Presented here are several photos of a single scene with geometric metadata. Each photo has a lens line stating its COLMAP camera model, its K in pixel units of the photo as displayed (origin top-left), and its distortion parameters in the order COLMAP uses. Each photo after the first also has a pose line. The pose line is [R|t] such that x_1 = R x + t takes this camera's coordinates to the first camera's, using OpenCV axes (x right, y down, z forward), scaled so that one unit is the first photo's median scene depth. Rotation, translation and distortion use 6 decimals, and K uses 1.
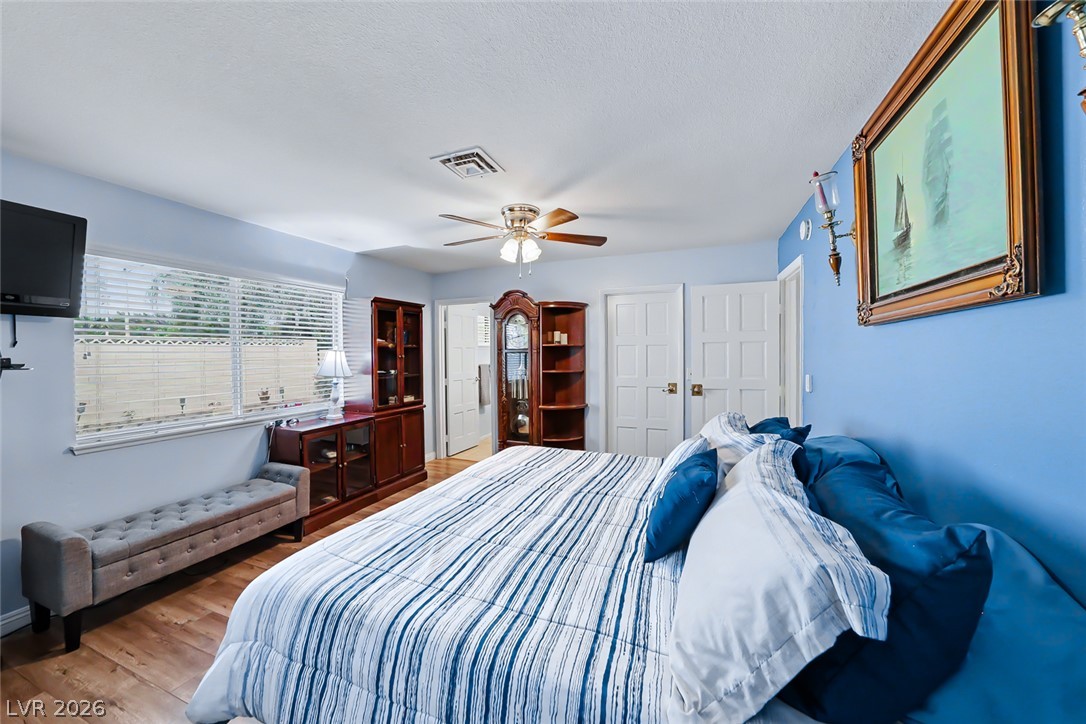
lens RADIAL K [[376.1, 0, 542.0], [0, 376.1, 359.9], [0, 0, 1]] dist [-0.001303, 0.000092]
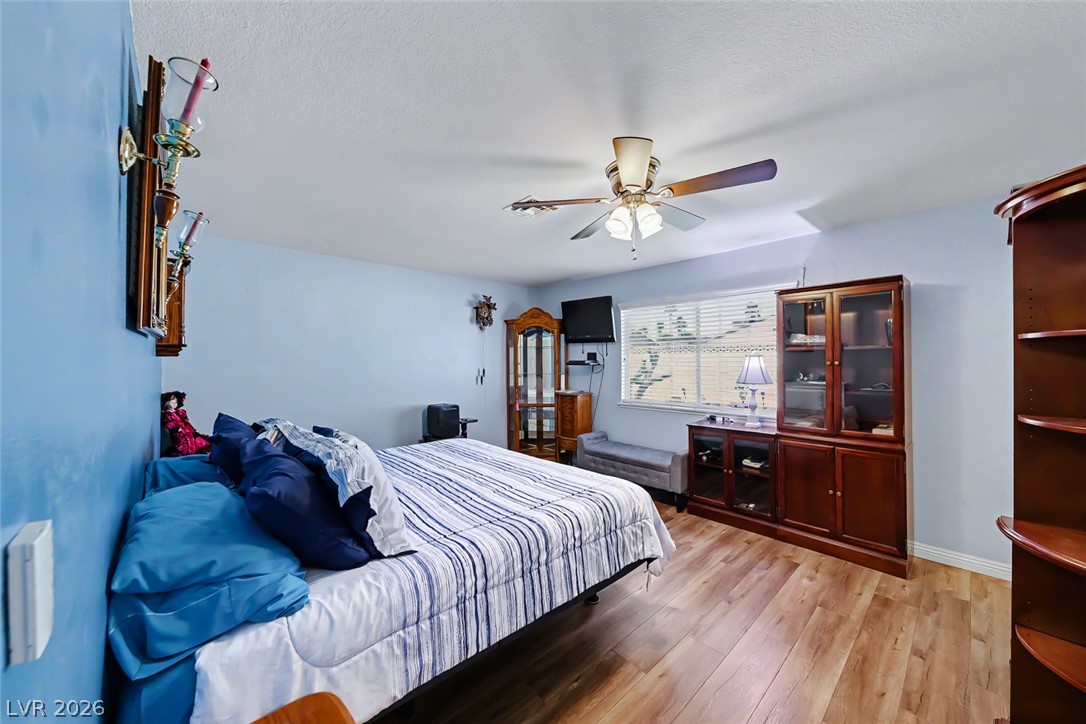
lens RADIAL K [[376.1, 0, 542.0], [0, 376.1, 359.9], [0, 0, 1]] dist [-0.001303, 0.000092]
pose [[-0.392536, 0.008591, -0.919697, 0.712073], [-0.009675, 0.999862, 0.013469, -0.029713], [0.919686, 0.014185, -0.392398, 1.150356]]
